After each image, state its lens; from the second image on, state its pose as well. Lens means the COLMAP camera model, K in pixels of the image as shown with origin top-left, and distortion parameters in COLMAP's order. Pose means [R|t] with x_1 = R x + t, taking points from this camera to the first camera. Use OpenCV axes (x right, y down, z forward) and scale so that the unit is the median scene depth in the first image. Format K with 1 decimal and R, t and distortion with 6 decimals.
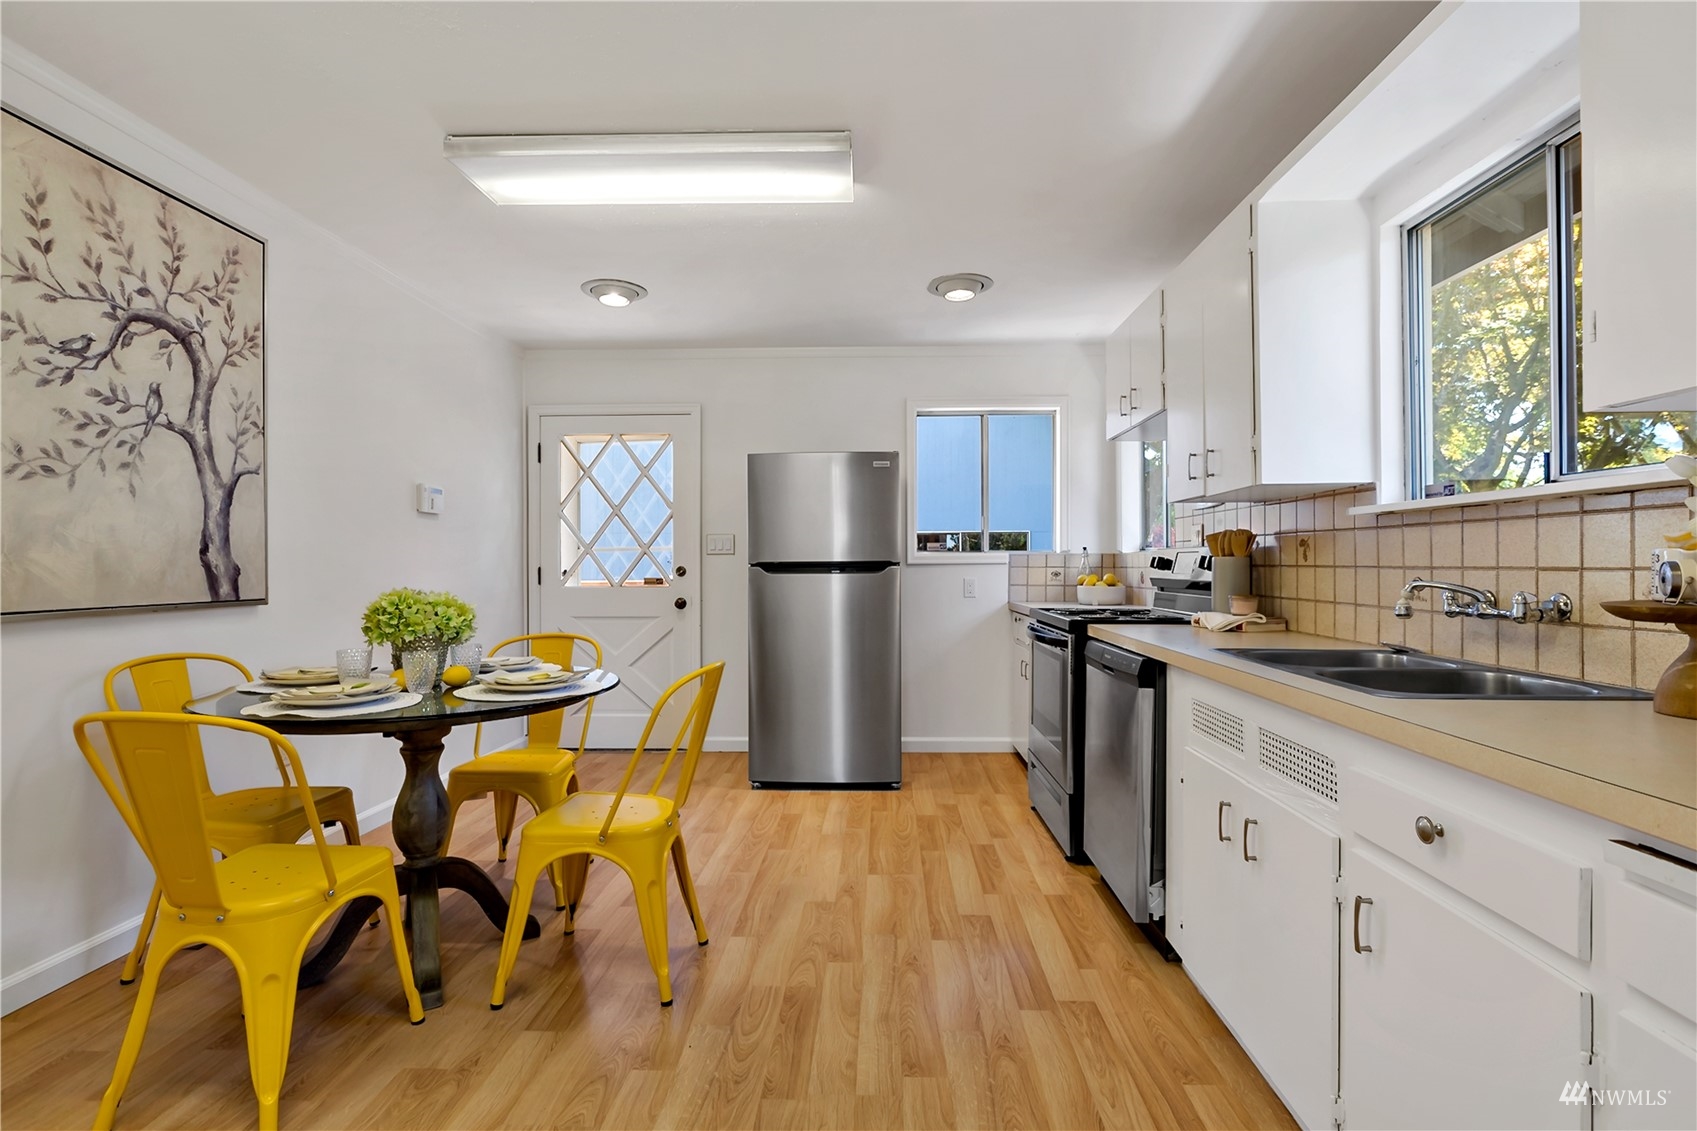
lens RADIAL K [[806.7, 0, 858.0], [0, 806.7, 563.7], [0, 0, 1]] dist [-0.004290, -0.001074]
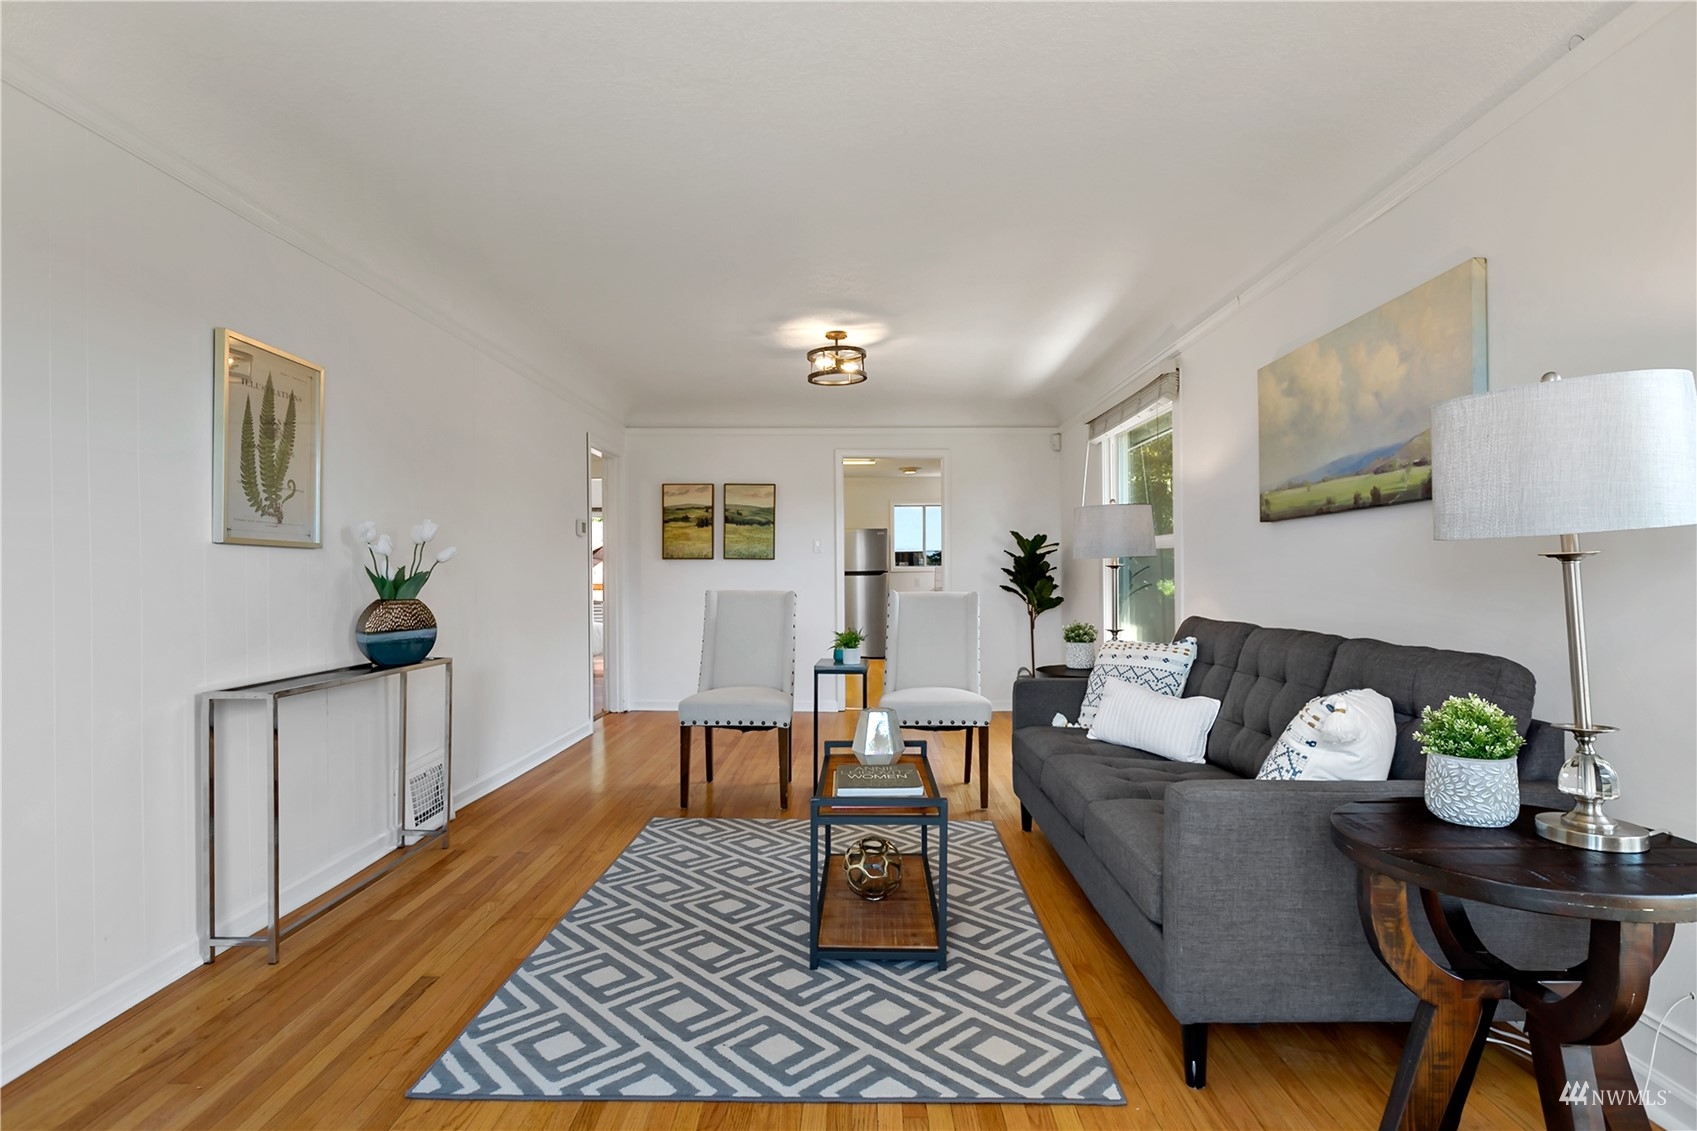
lens RADIAL K [[899.0, 0, 829.8], [0, 899.0, 572.8], [0, 0, 1]] dist [-0.001955, 0.000160]
pose [[0.999959, -0.001670, -0.008930, -0.174848], [0.001698, 0.999994, 0.003113, -0.009237], [0.008924, -0.003128, 0.999955, -3.036090]]
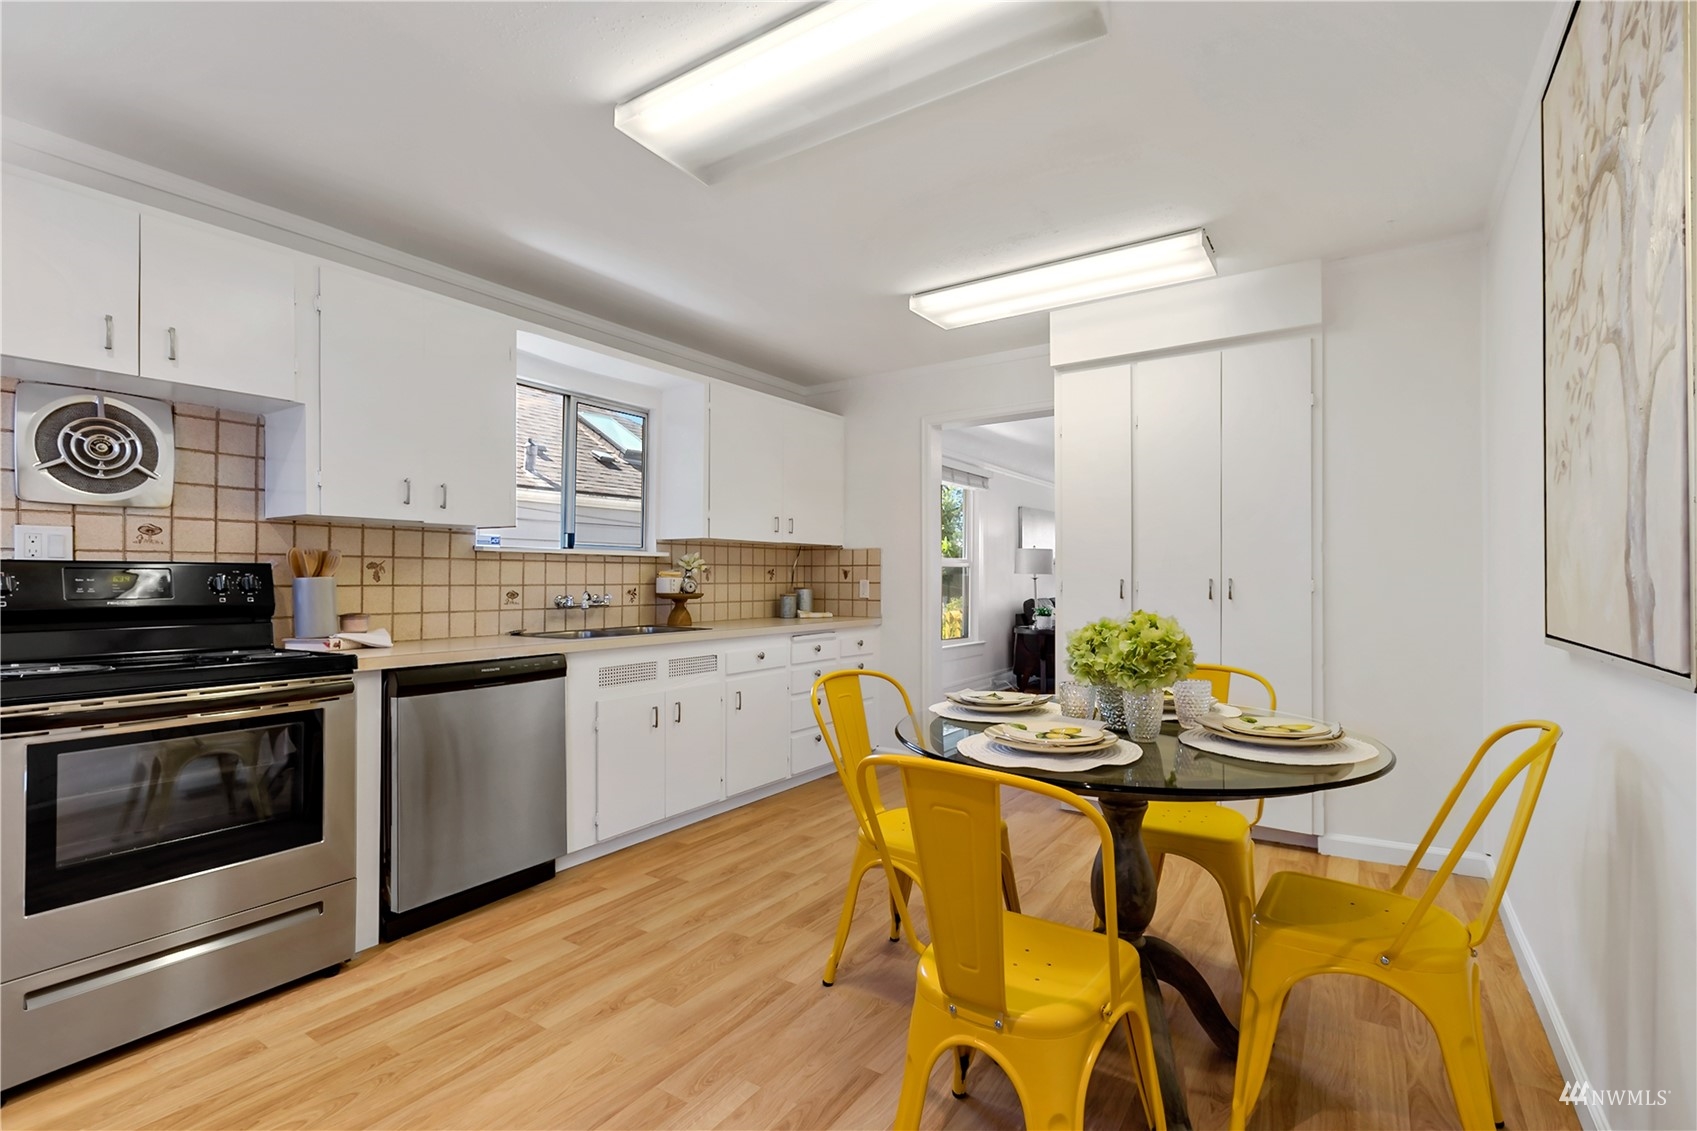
lens RADIAL K [[766.9, 0, 853.0], [0, 766.9, 571.8], [0, 0, 1]] dist [0.001399, -0.000016]
pose [[-0.846951, 0.007706, 0.531616, -0.669013], [0.002168, 0.999937, -0.011041, -0.003392], [-0.531667, -0.008199, -0.846914, 1.674779]]
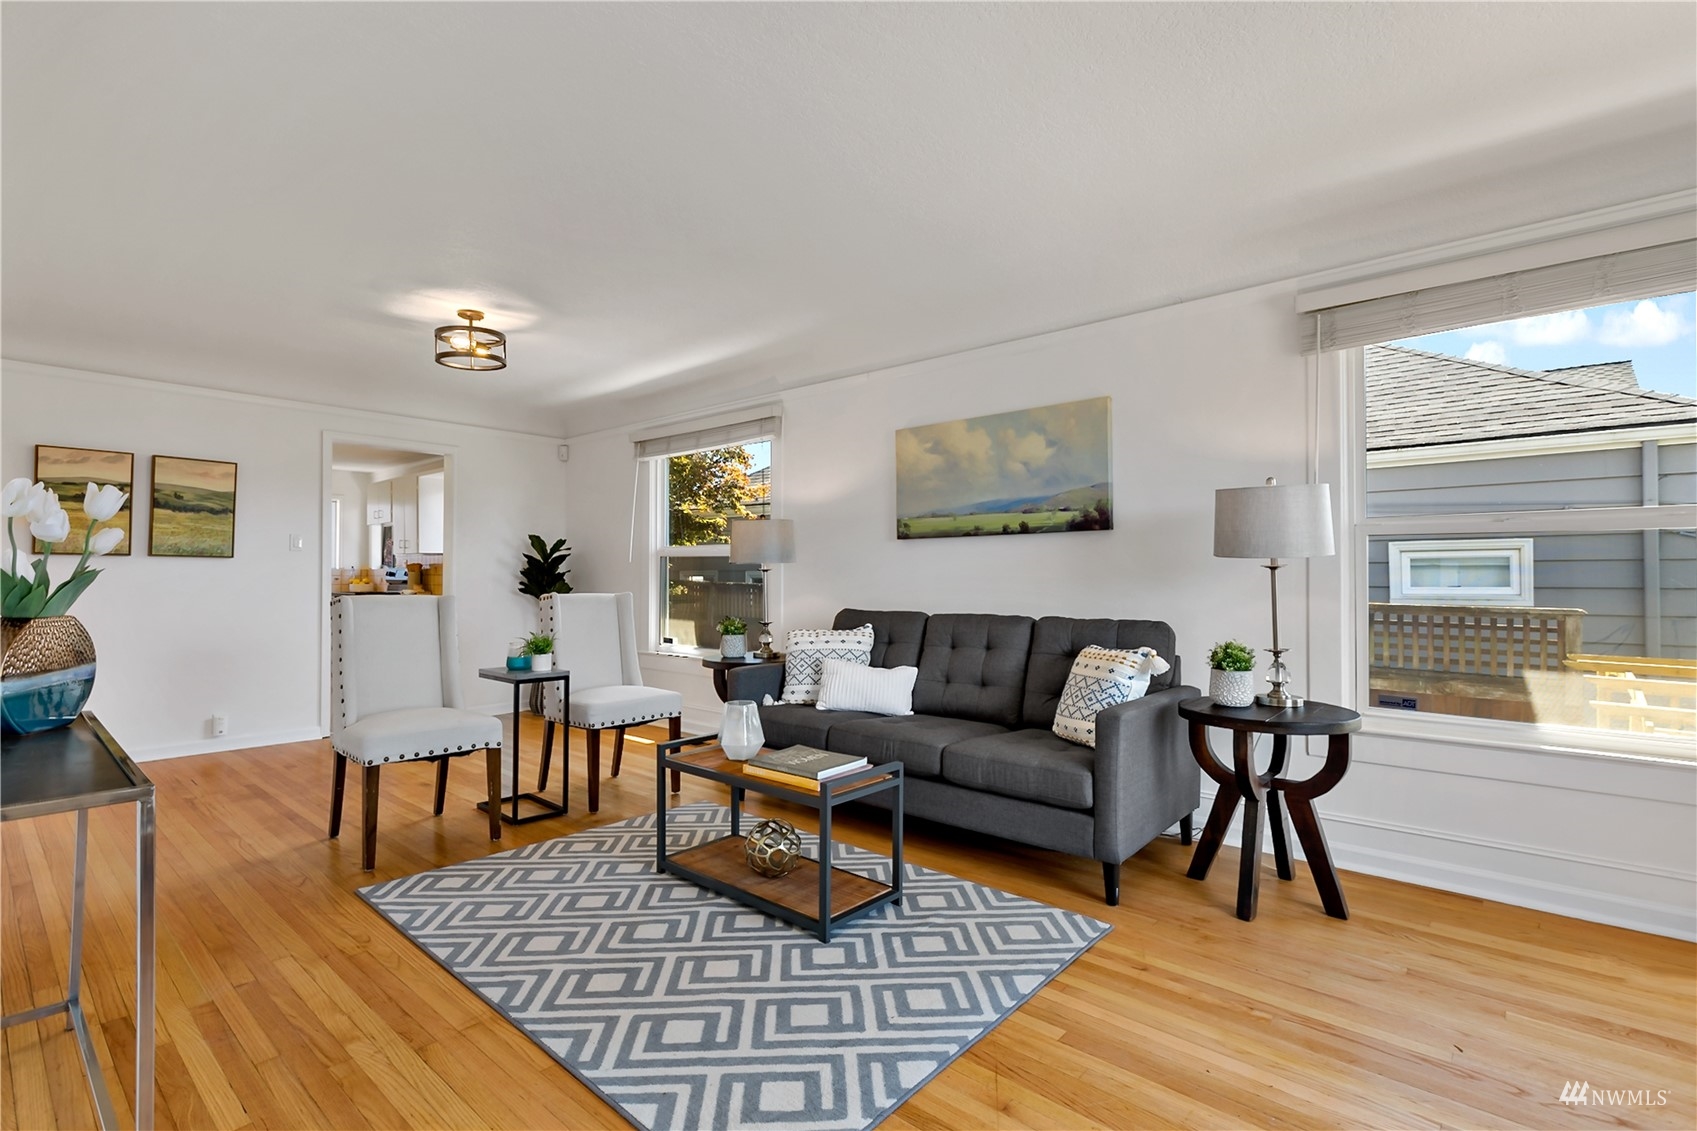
lens RADIAL K [[806.7, 0, 858.0], [0, 806.7, 563.7], [0, 0, 1]] dist [-0.004290, -0.001074]
pose [[0.636101, 0.011528, 0.771519, -0.979992], [-0.002583, 0.999915, -0.012811, -0.006196], [-0.771601, 0.006156, 0.636077, -2.659369]]
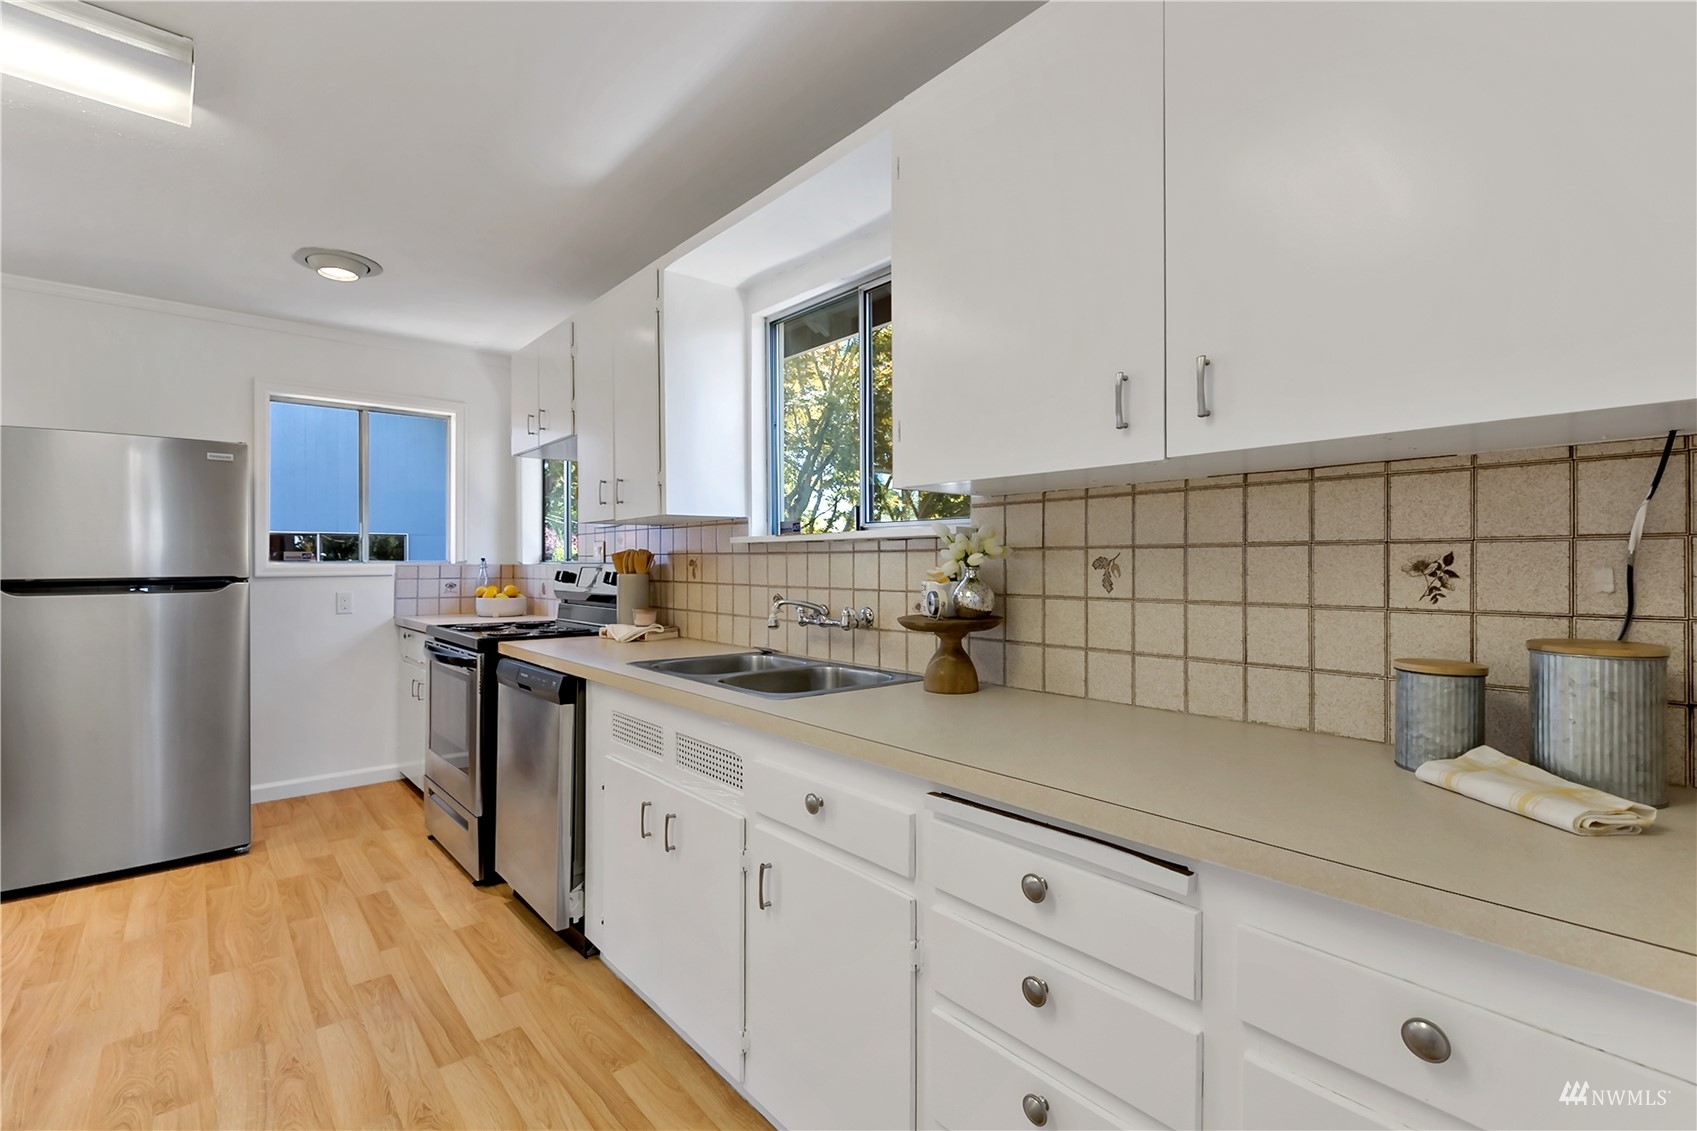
lens RADIAL K [[753.9, 0, 850.7], [0, 753.9, 563.0], [0, 0, 1]] dist [0.000131, -0.001527]
pose [[0.731348, 0.001561, 0.682003, -0.037956], [-0.001021, 0.999999, -0.001193, -0.026288], [-0.682004, 0.000176, 0.731349, 0.028216]]
